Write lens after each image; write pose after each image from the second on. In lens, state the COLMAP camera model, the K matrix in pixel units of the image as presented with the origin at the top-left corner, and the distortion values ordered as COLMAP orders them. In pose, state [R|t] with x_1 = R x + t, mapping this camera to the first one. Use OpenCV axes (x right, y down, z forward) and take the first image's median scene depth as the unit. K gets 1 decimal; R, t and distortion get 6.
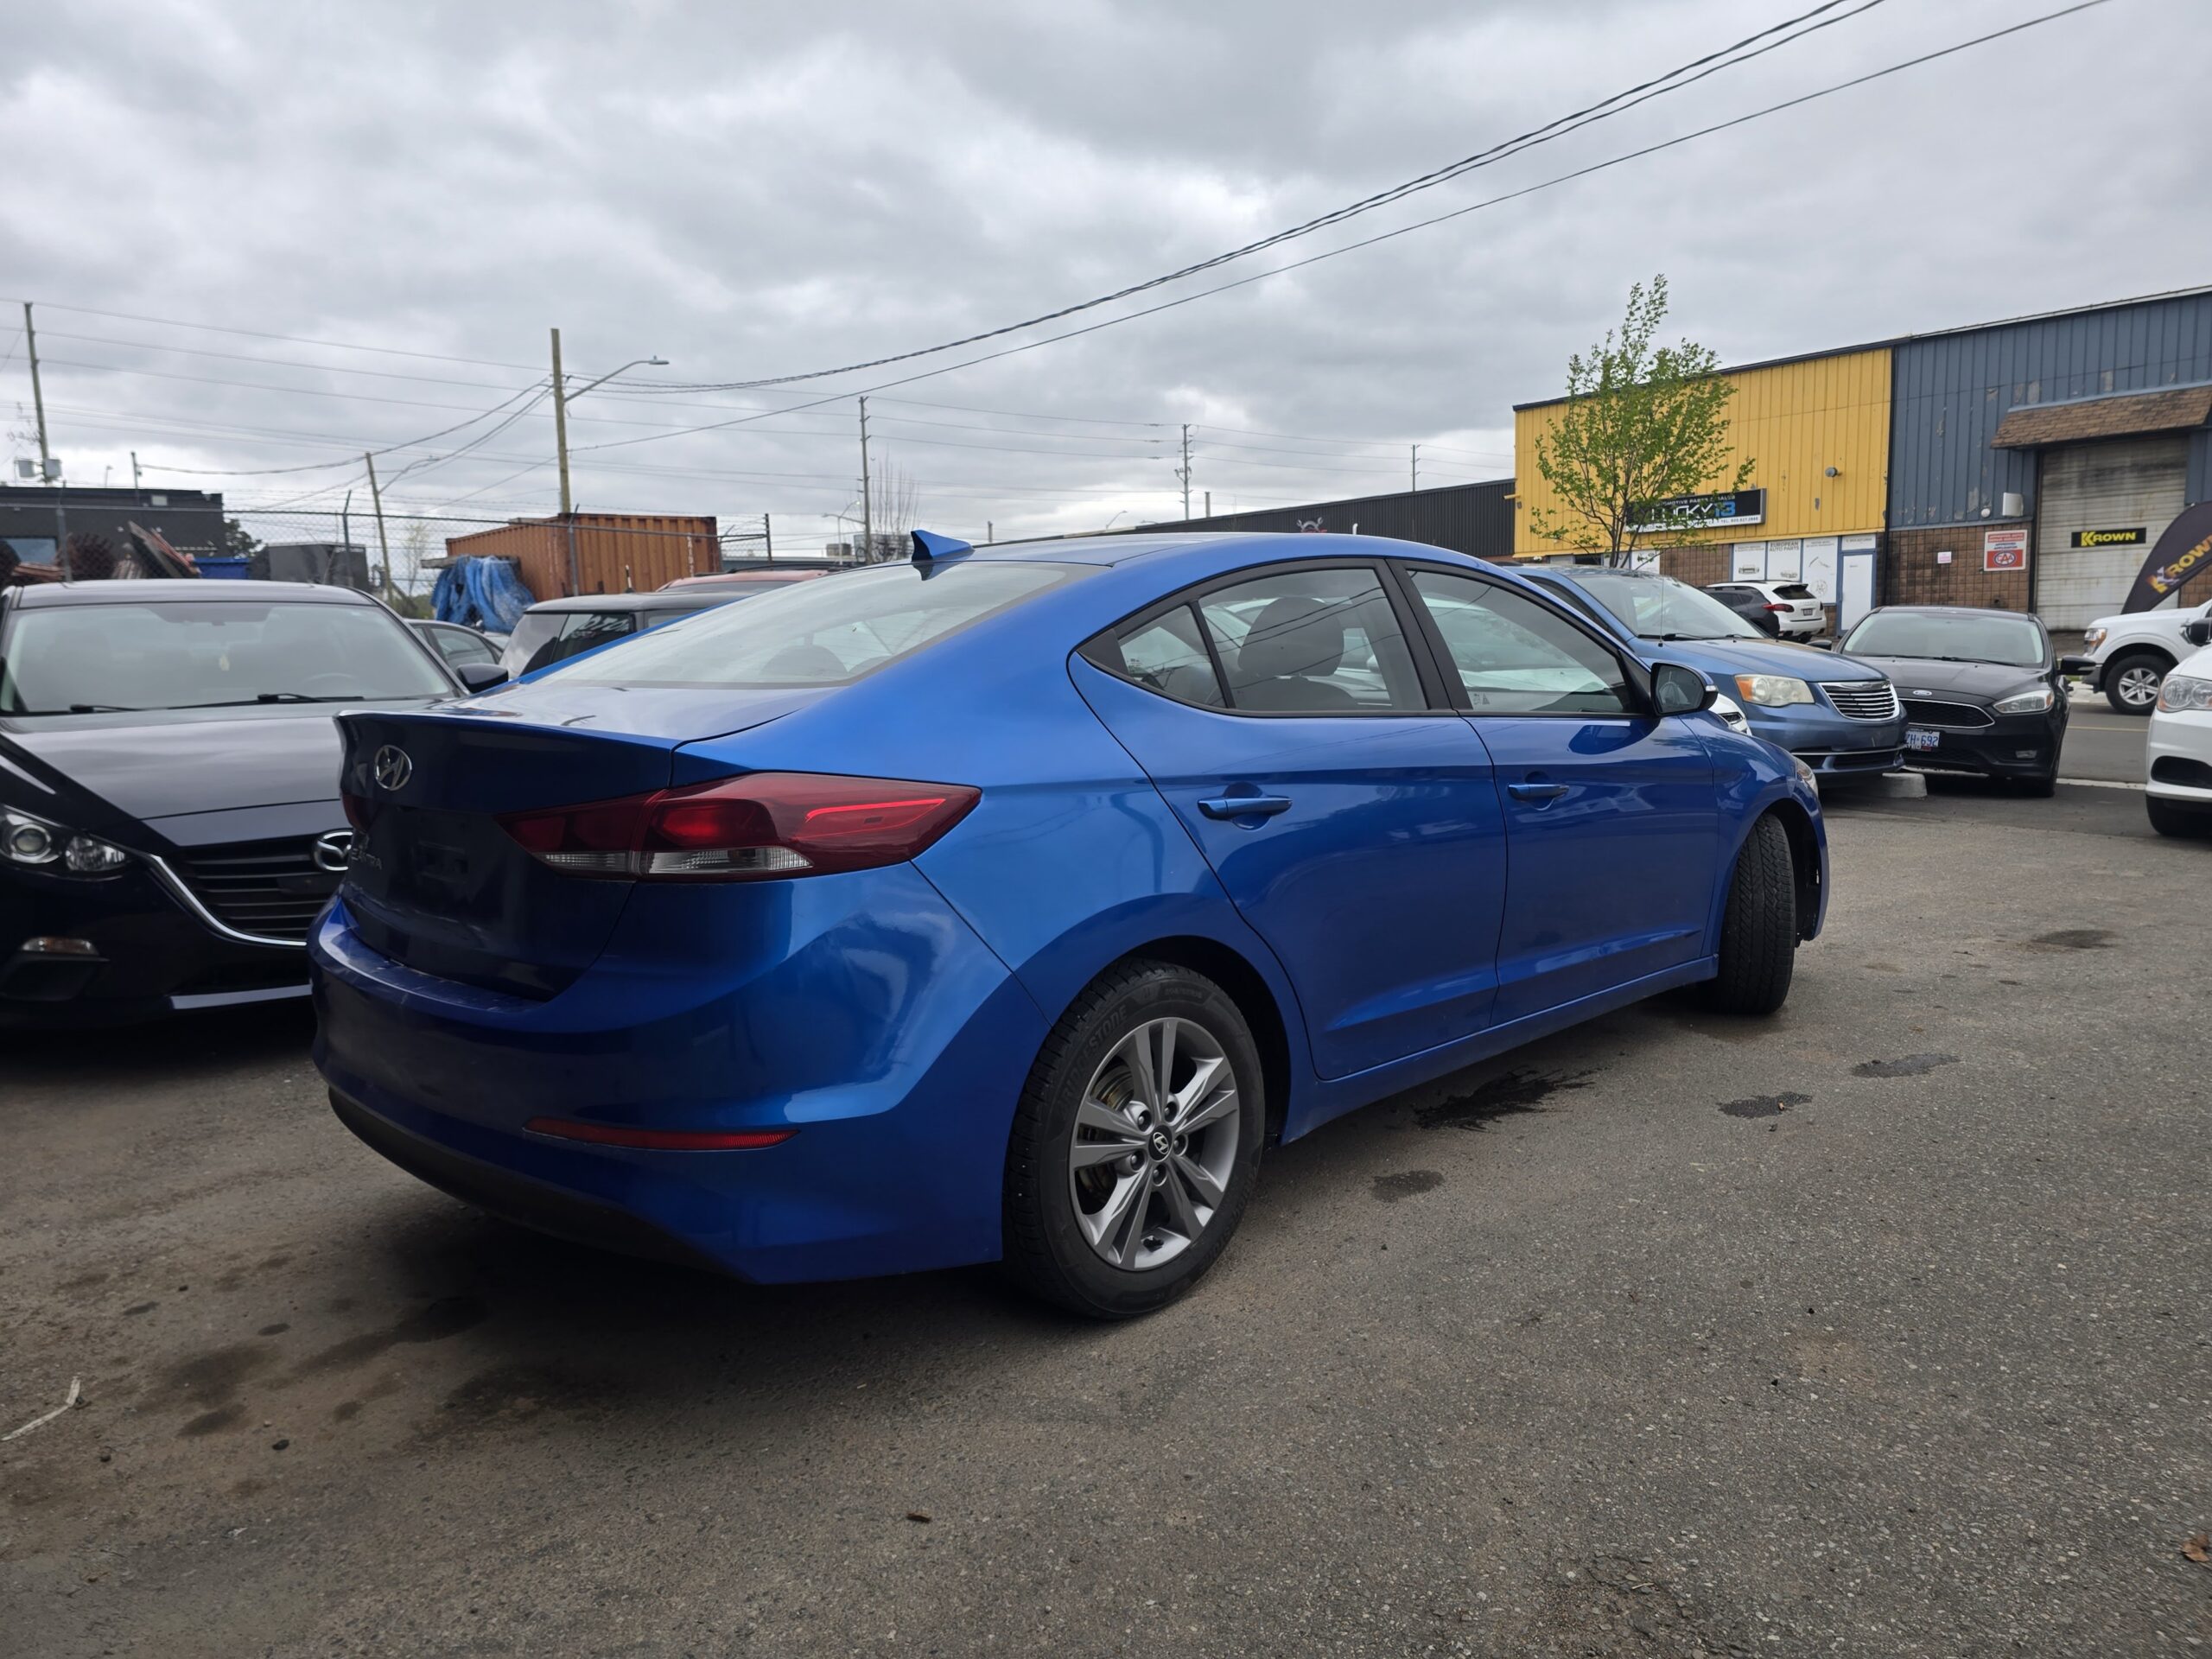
lens RADIAL K [[1514.7, 0, 1105.1], [0, 1514.7, 719.9], [0, 0, 1]] dist [0.000415, 0.004640]
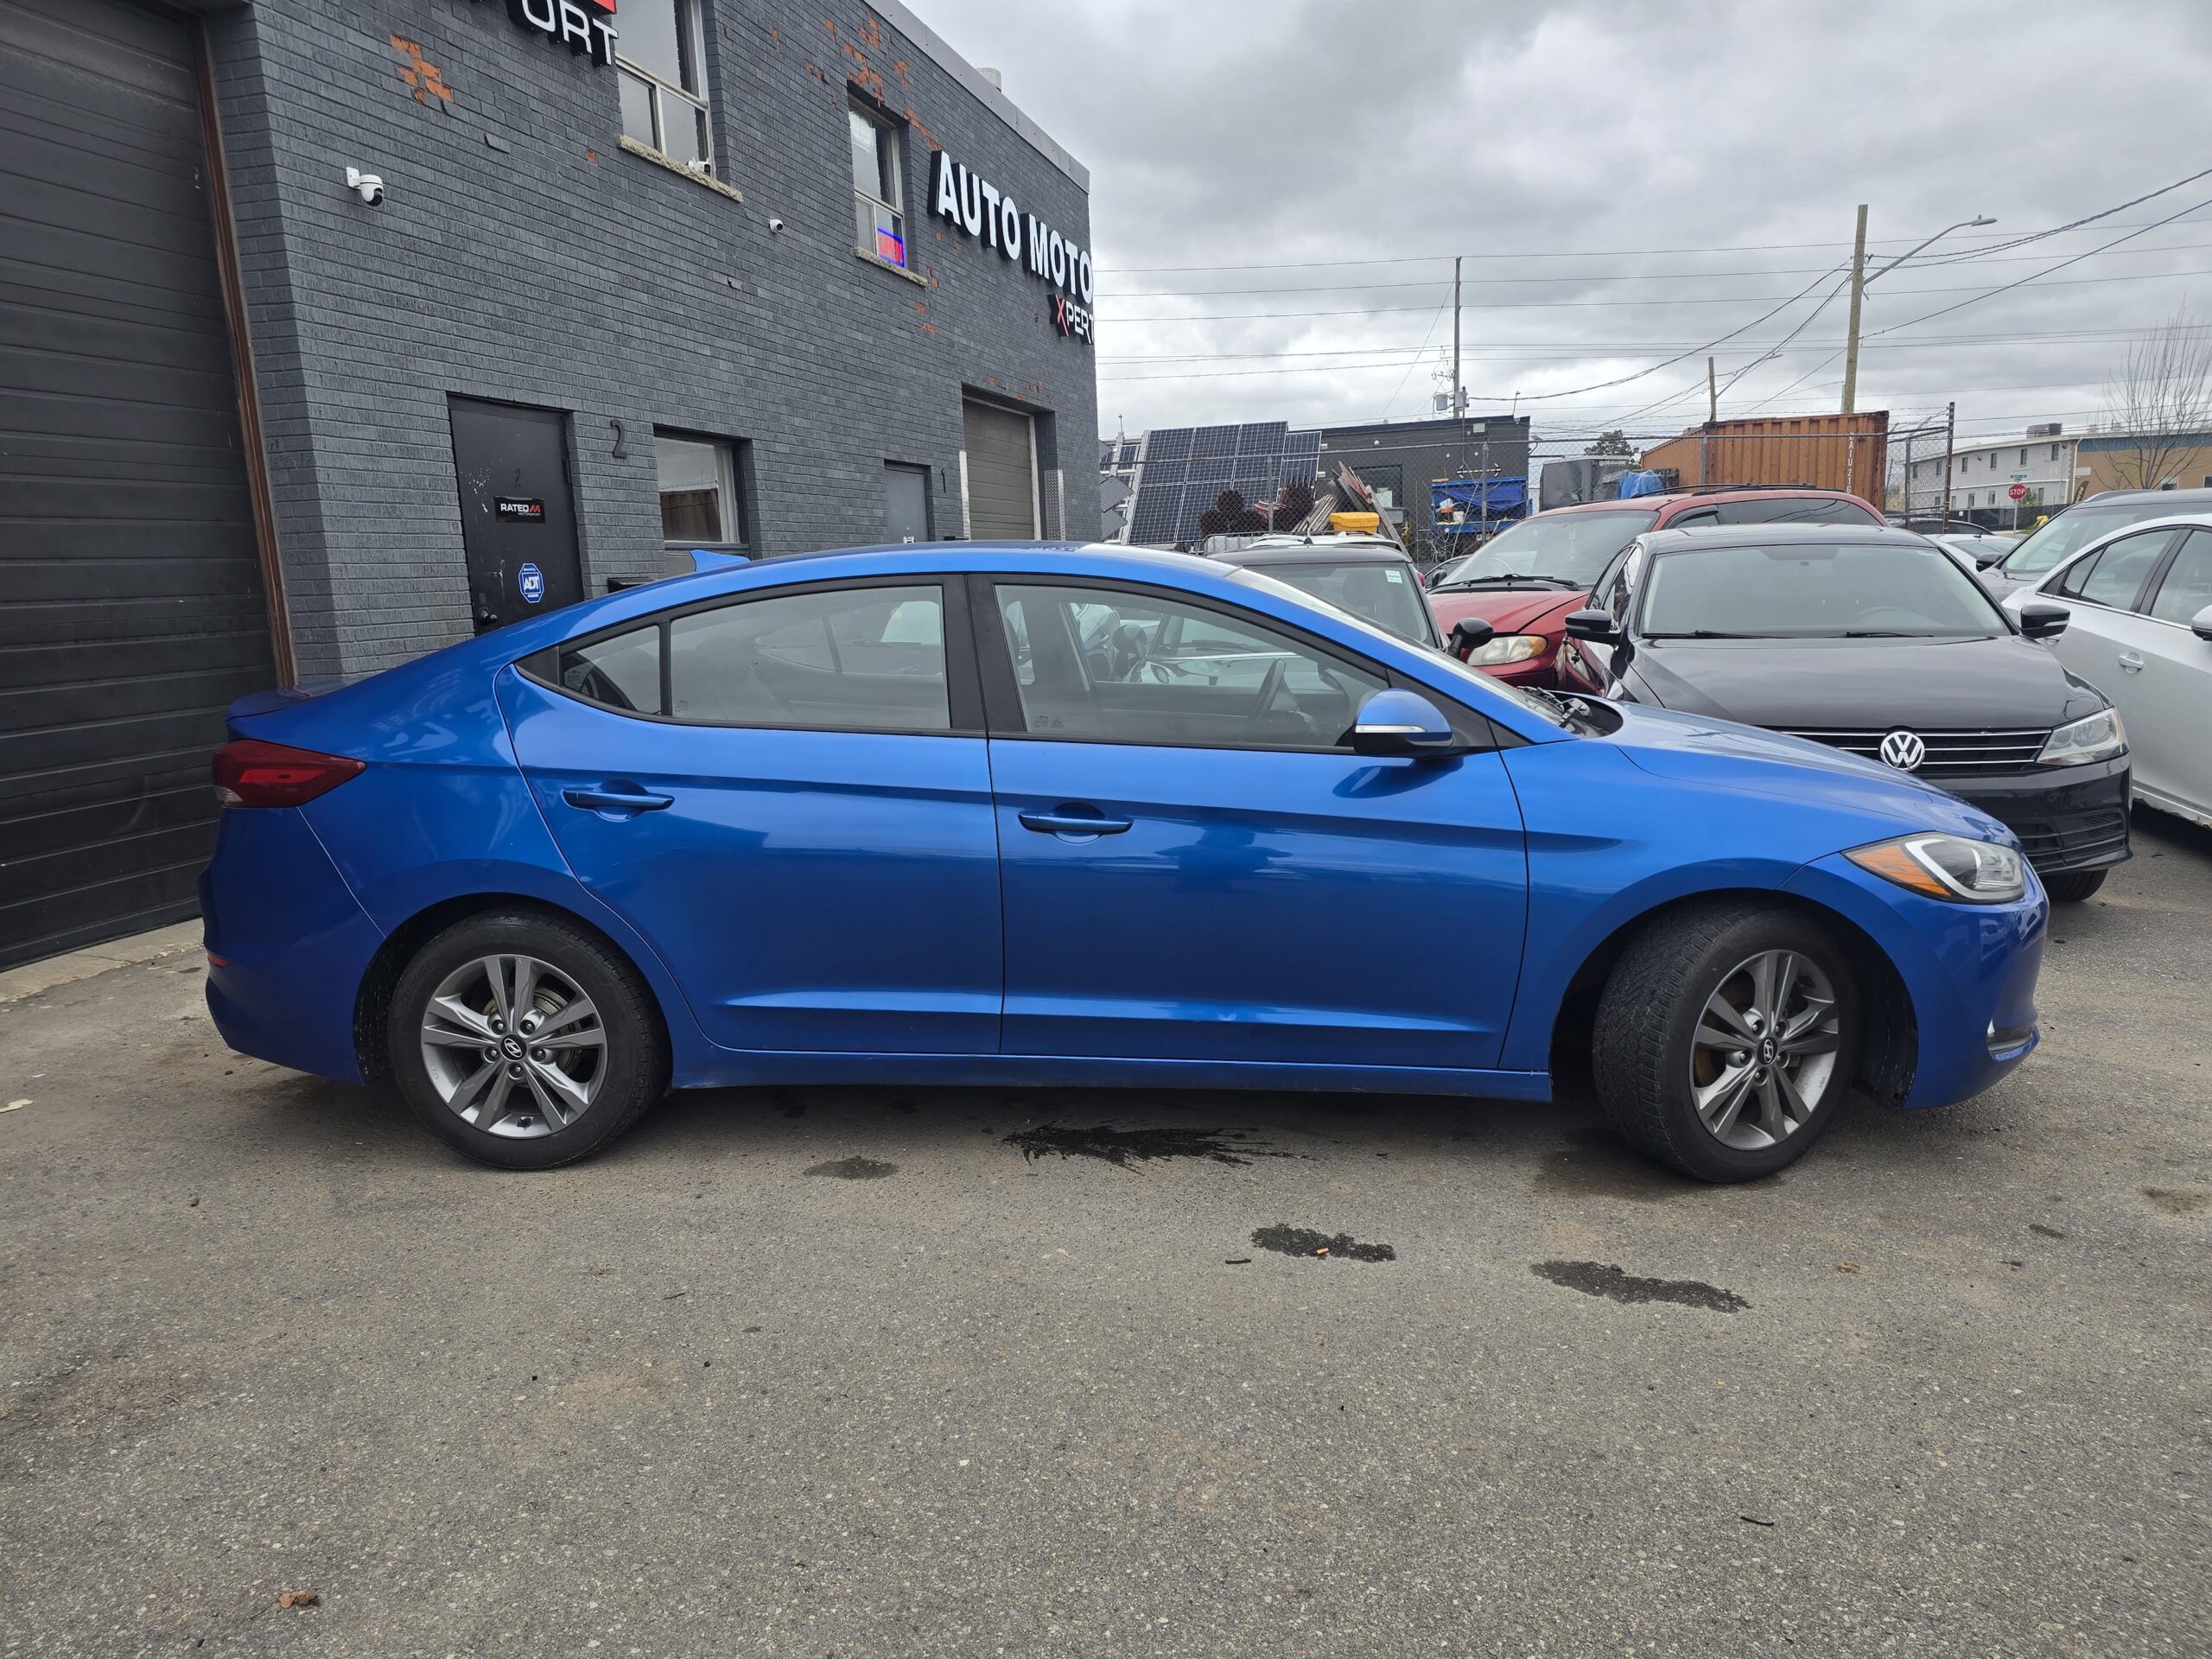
lens RADIAL K [[1519.6, 0, 1166.9], [0, 1519.6, 831.9], [0, 0, 1]] dist [0.052104, -0.043979]
pose [[0.628413, 0.135902, -0.765916, 0.207048], [-0.026139, 0.987753, 0.153818, -0.018646], [0.777441, -0.076641, 0.624269, 0.093529]]
